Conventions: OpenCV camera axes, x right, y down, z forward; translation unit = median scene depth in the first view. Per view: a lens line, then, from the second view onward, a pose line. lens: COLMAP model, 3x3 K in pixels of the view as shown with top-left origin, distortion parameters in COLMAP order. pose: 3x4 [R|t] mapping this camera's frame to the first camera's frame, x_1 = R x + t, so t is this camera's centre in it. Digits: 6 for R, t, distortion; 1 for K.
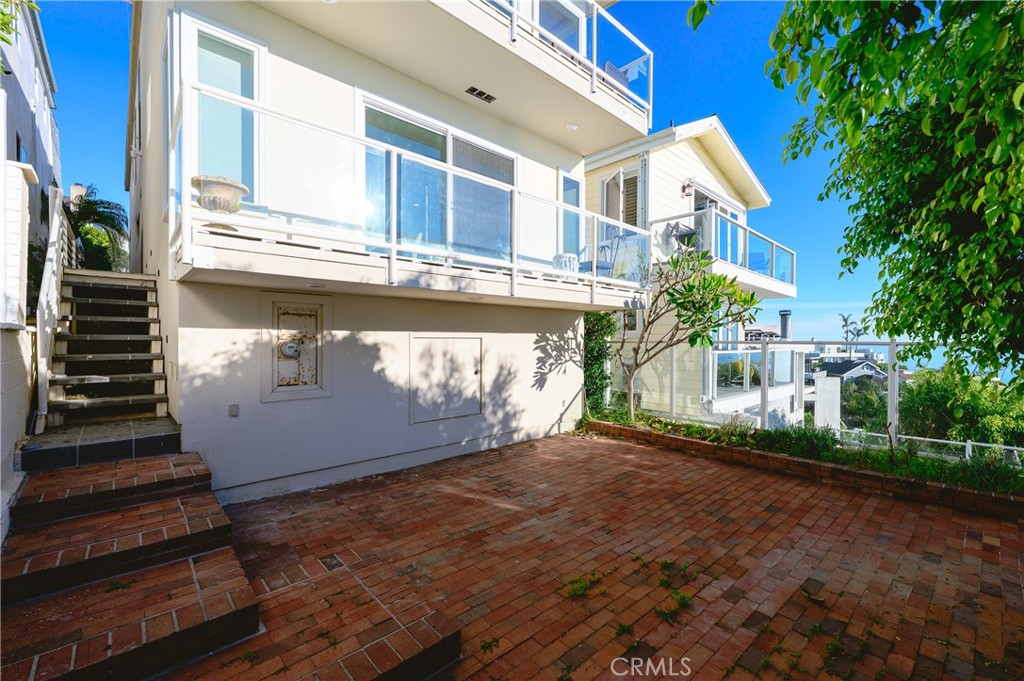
lens RADIAL K [[427.4, 0, 508.2], [0, 427.4, 341.1], [0, 0, 1]] dist [0.000674, 0.000071]
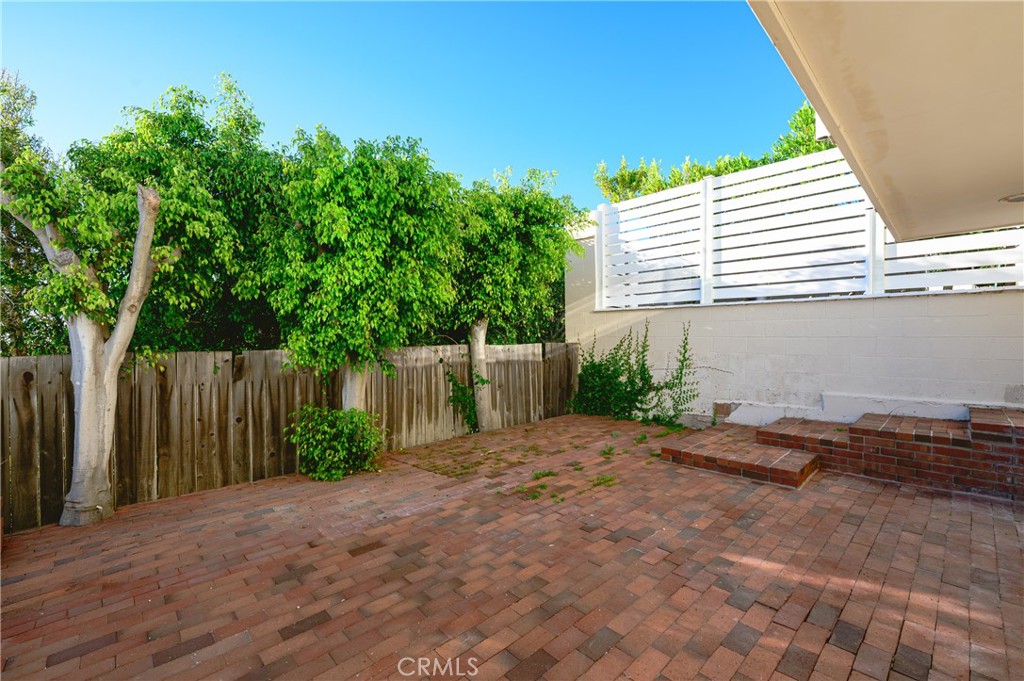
lens RADIAL K [[463.7, 0, 515.7], [0, 463.7, 339.7], [0, 0, 1]] dist [-0.000349, -0.000208]
pose [[-0.998351, 0.001978, -0.057369, 0.434943], [0.001583, 0.999975, 0.006936, 0.097141], [0.057381, 0.006834, -0.998329, 1.961269]]
